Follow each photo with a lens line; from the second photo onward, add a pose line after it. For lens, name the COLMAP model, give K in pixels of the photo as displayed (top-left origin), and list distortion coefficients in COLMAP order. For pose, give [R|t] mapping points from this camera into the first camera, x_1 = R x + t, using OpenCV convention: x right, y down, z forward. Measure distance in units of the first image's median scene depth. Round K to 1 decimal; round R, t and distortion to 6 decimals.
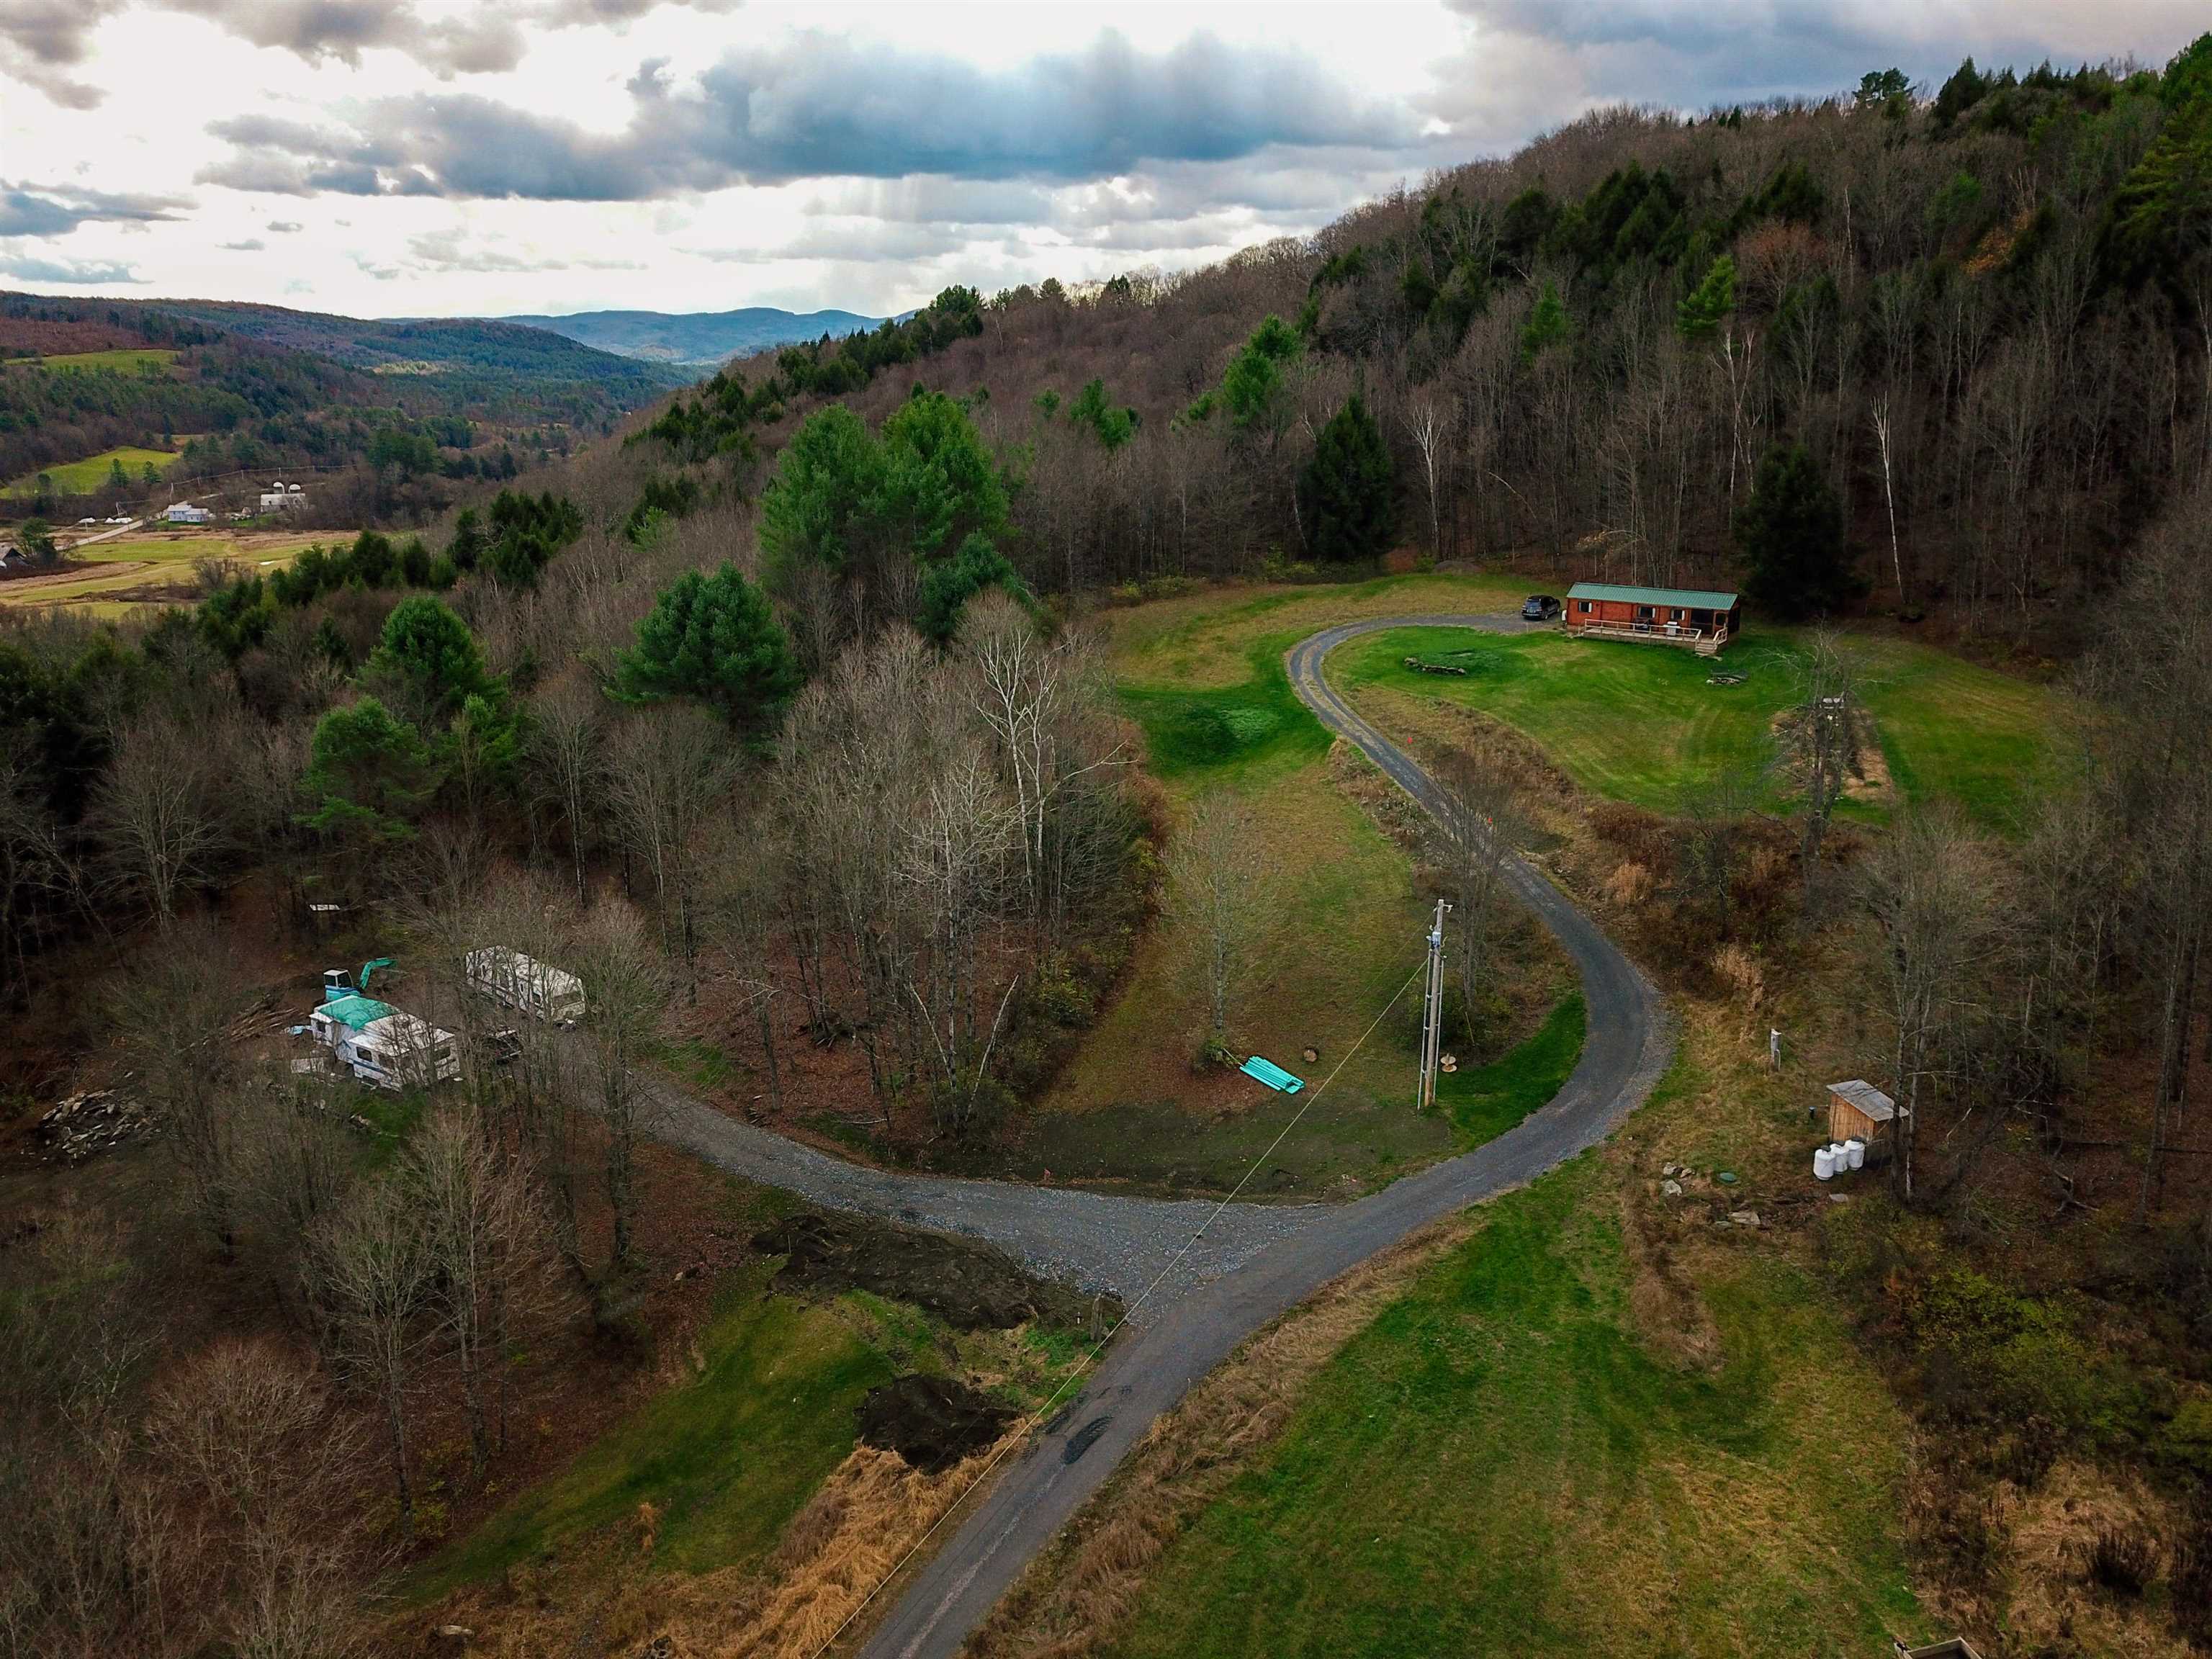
lens RADIAL K [[1671.2, 0, 1104.1], [0, 1671.2, 836.9], [0, 0, 1]] dist [0.000578, 0.003704]
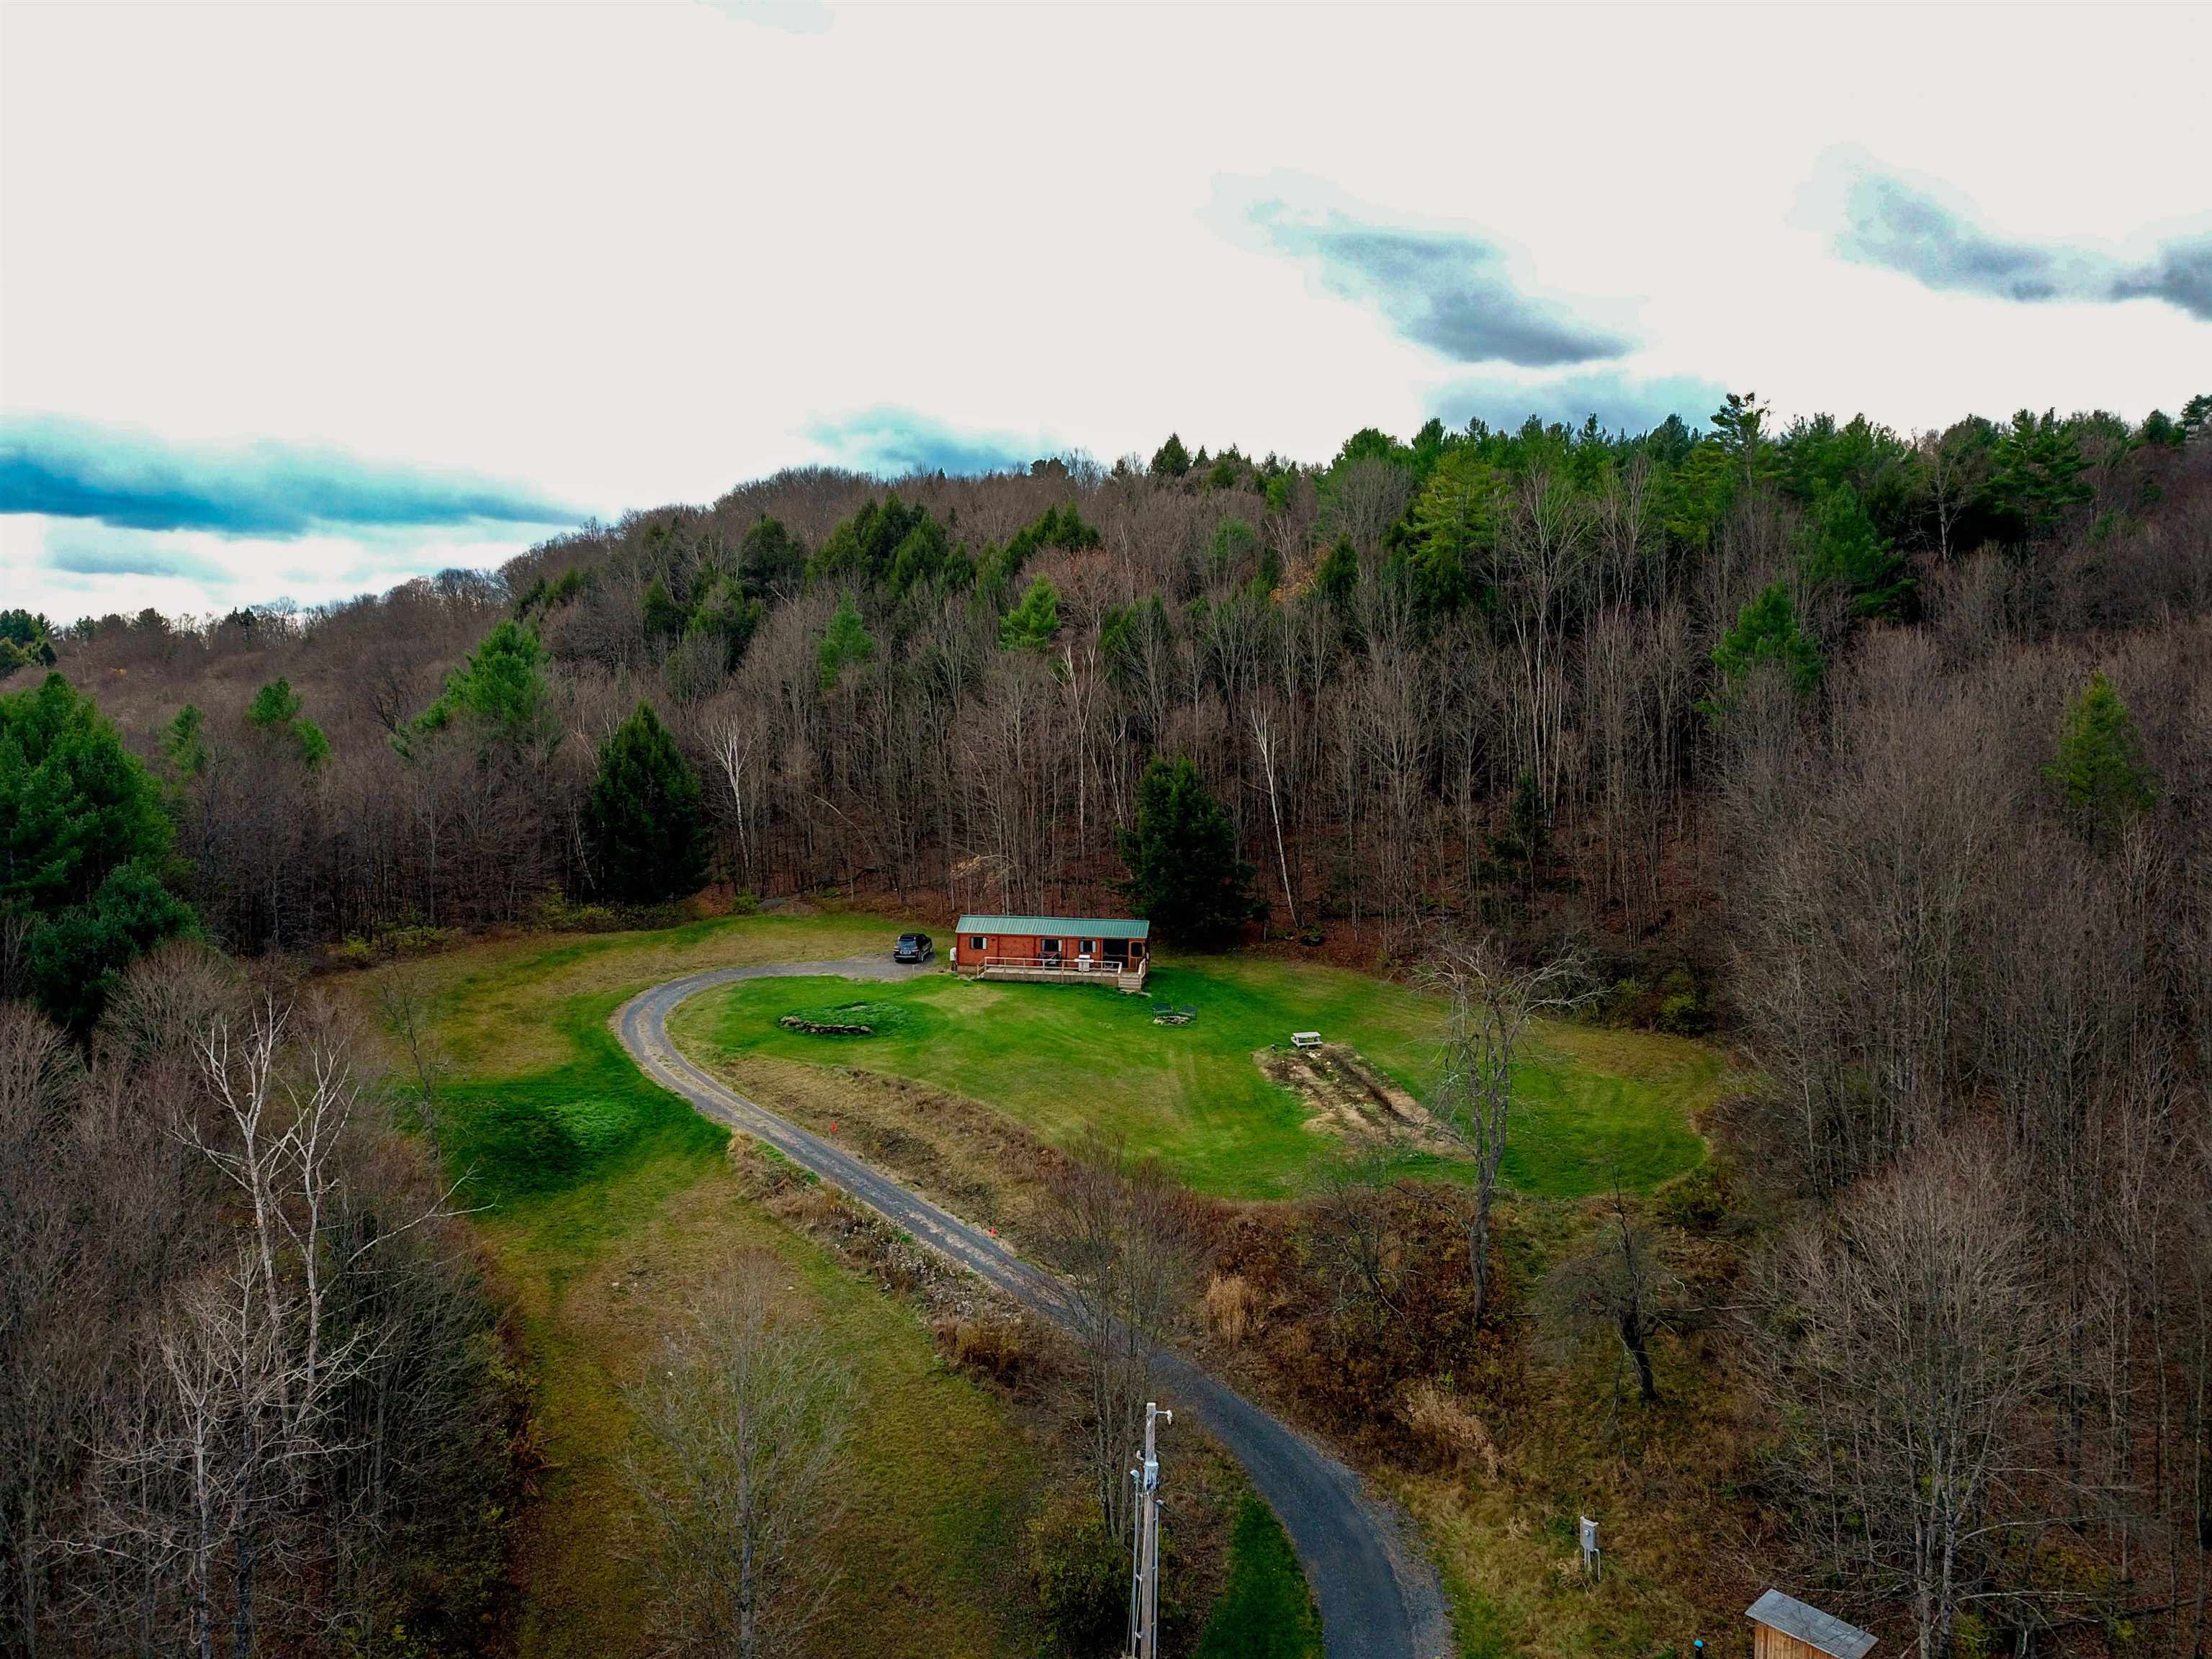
lens RADIAL K [[1671.2, 0, 1129.1], [0, 1671.2, 808.7], [0, 0, 1]] dist [0.000578, 0.003704]
pose [[0.872801, 0.002282, 0.488071, -0.052458], [0.109862, 0.973408, -0.201014, -0.027394], [-0.475551, 0.229066, 0.849341, 0.243073]]
